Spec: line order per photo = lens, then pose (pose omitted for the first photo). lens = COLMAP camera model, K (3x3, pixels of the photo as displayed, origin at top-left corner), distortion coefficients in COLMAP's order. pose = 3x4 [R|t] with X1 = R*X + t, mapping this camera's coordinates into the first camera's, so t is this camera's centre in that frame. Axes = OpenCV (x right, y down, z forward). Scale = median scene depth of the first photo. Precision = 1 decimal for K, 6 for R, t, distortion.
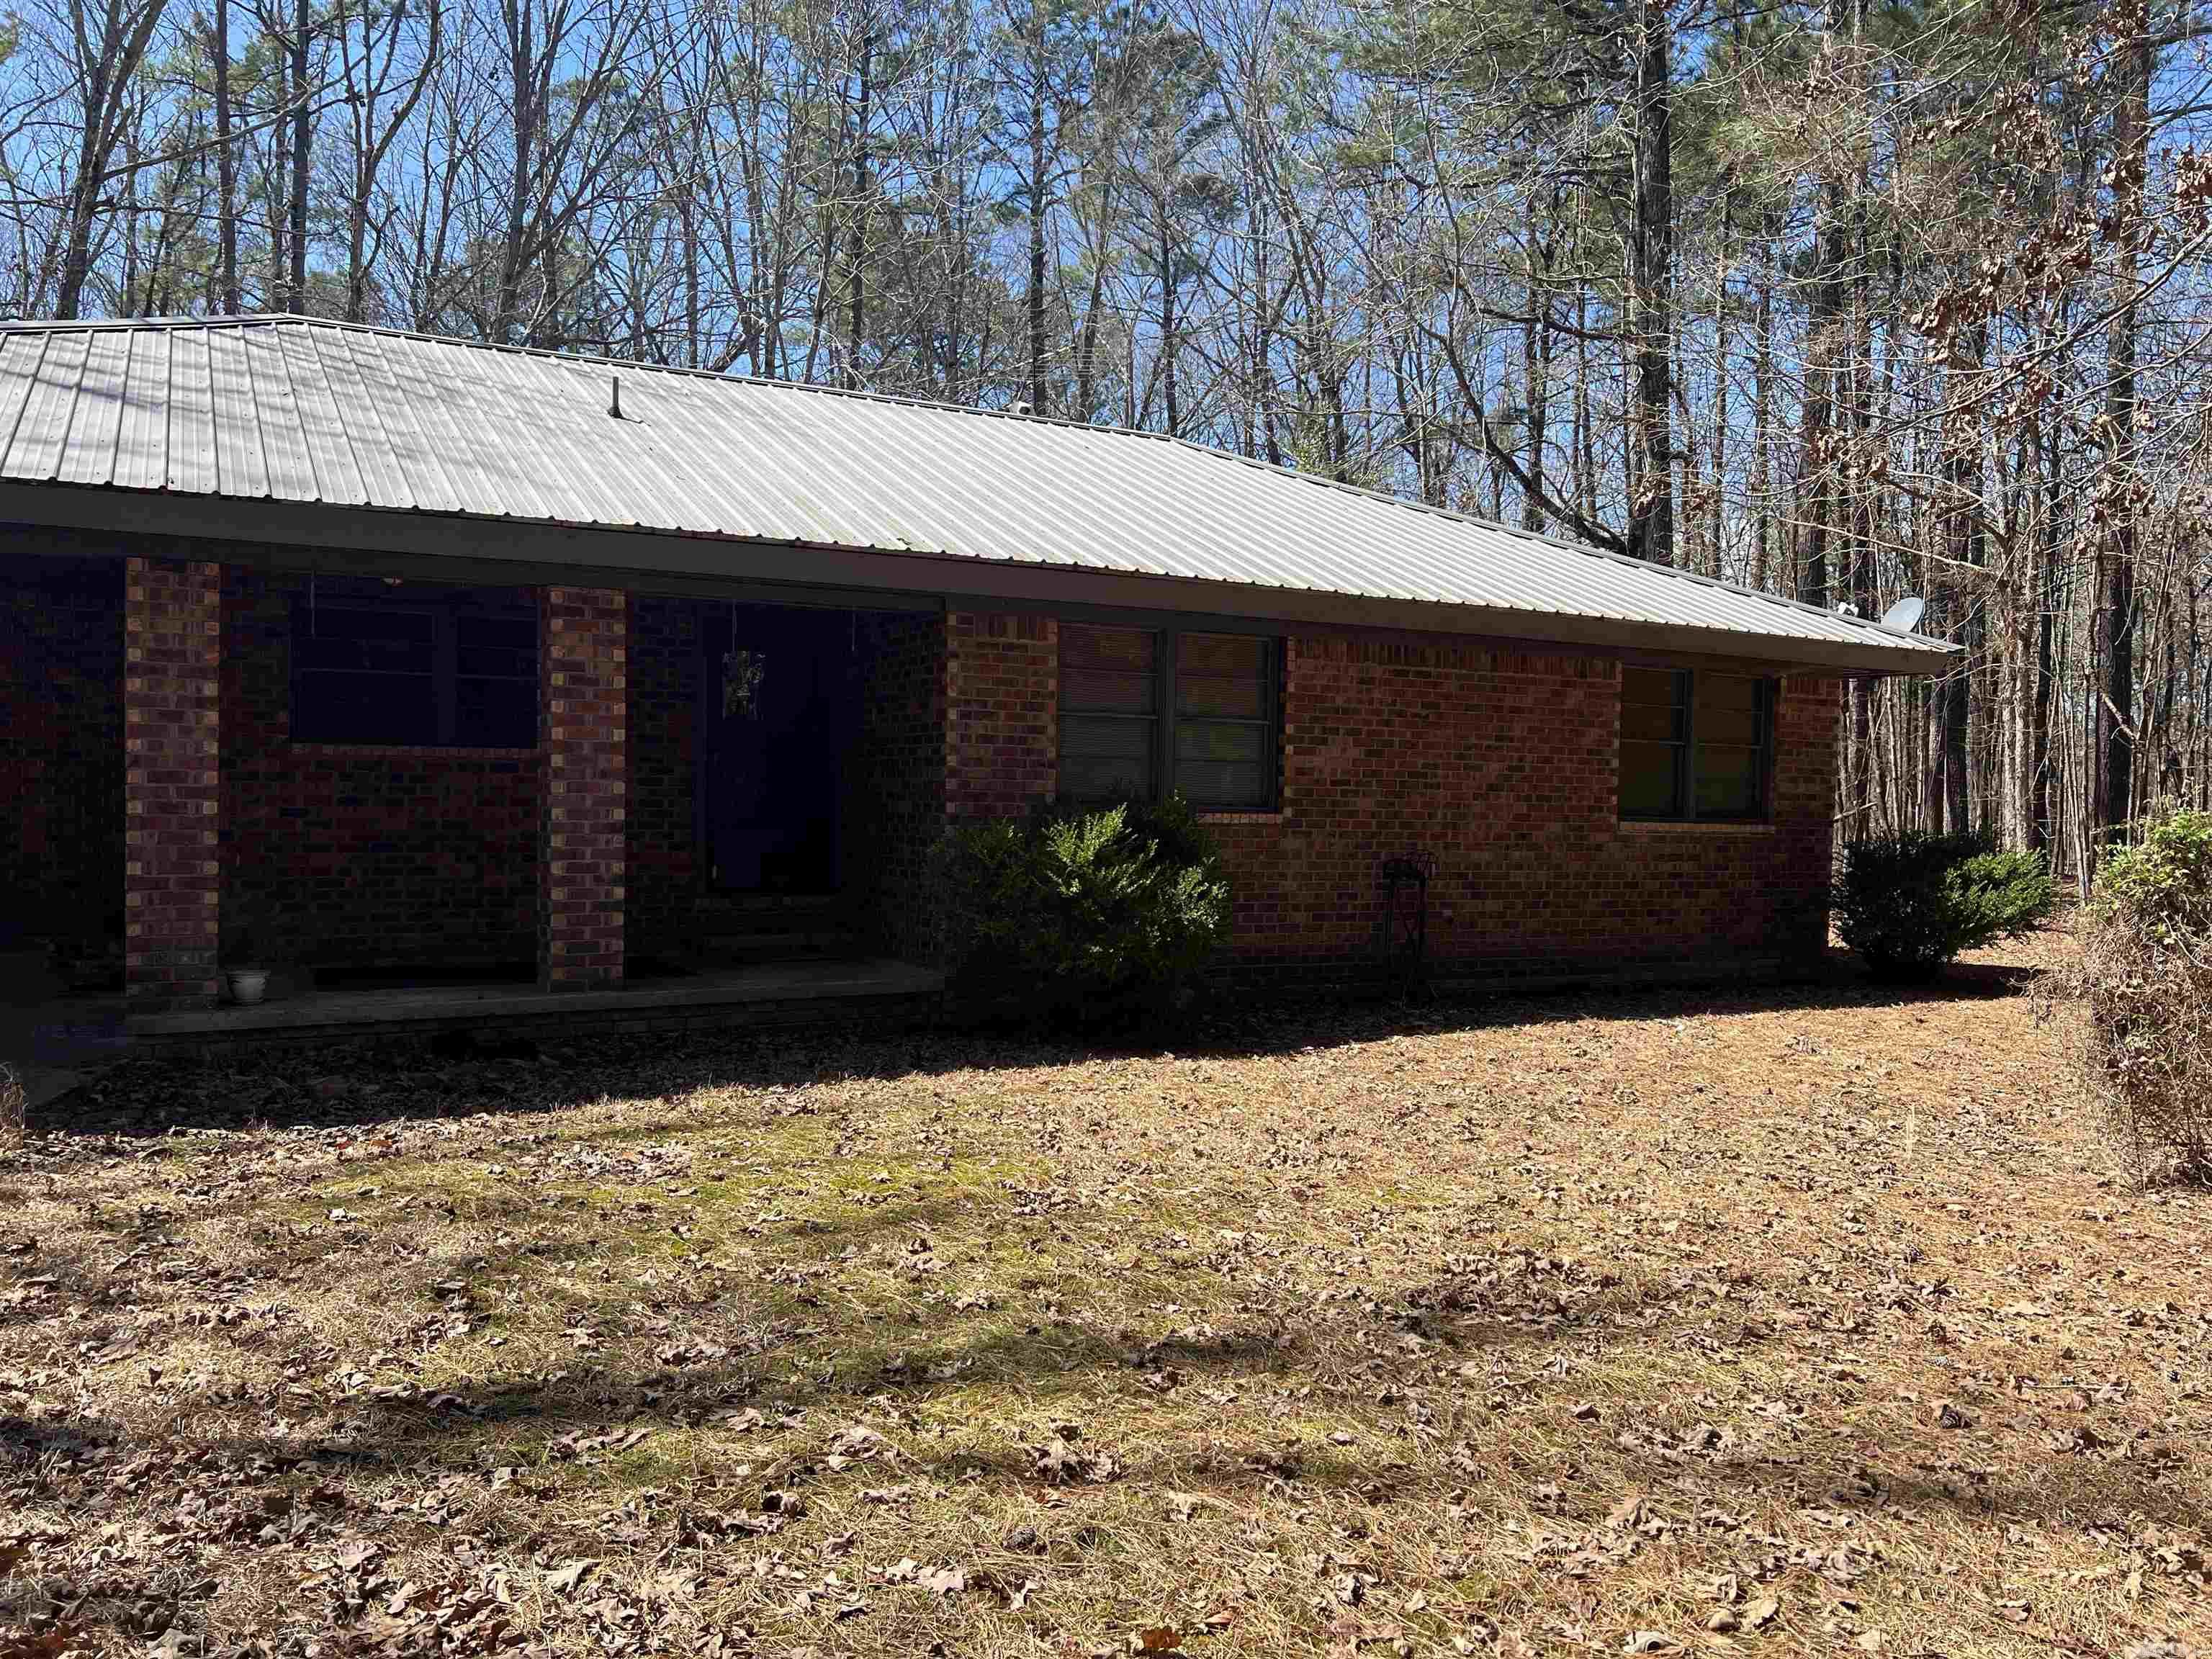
lens RADIAL K [[1657.7, 0, 1115.6], [0, 1657.7, 835.4], [0, 0, 1]] dist [0.048130, -0.057457]
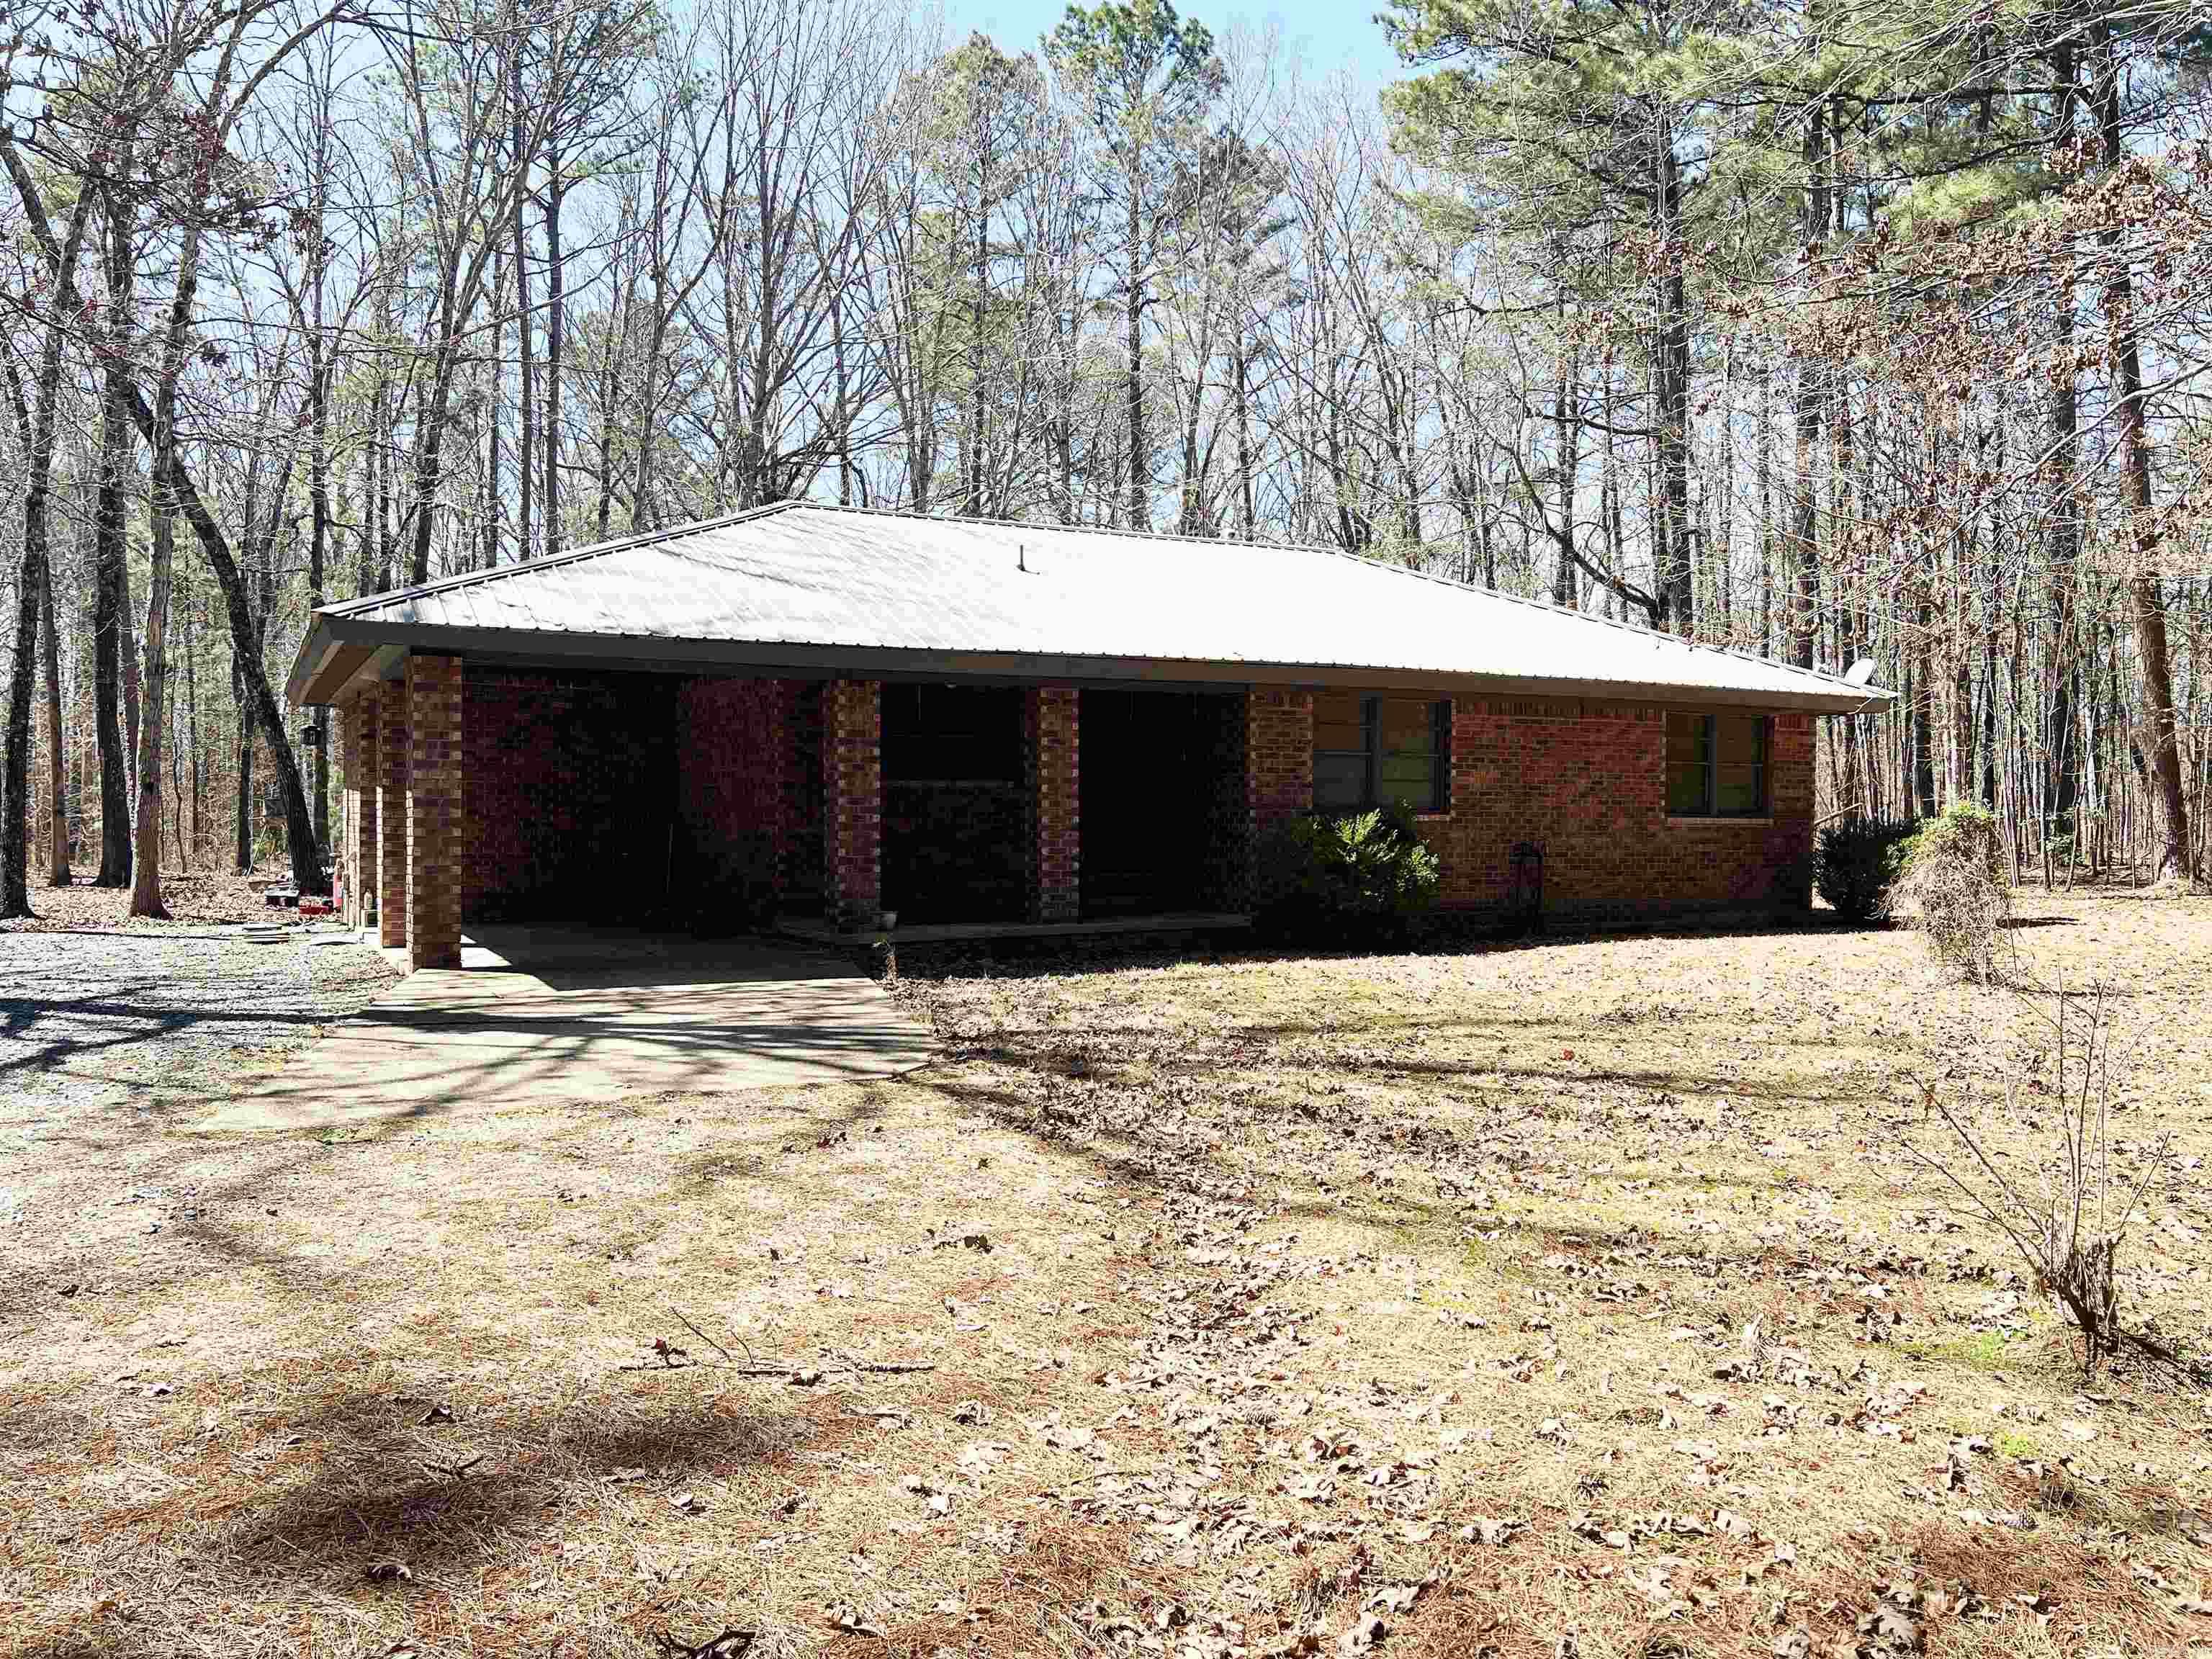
lens RADIAL K [[1657.7, 0, 1082.8], [0, 1657.7, 837.3], [0, 0, 1]] dist [0.048130, -0.057457]
pose [[0.999620, -0.014345, -0.023519, -0.257138], [0.014180, 0.999874, -0.007185, 0.018086], [0.023619, 0.006849, 0.999698, -0.700725]]
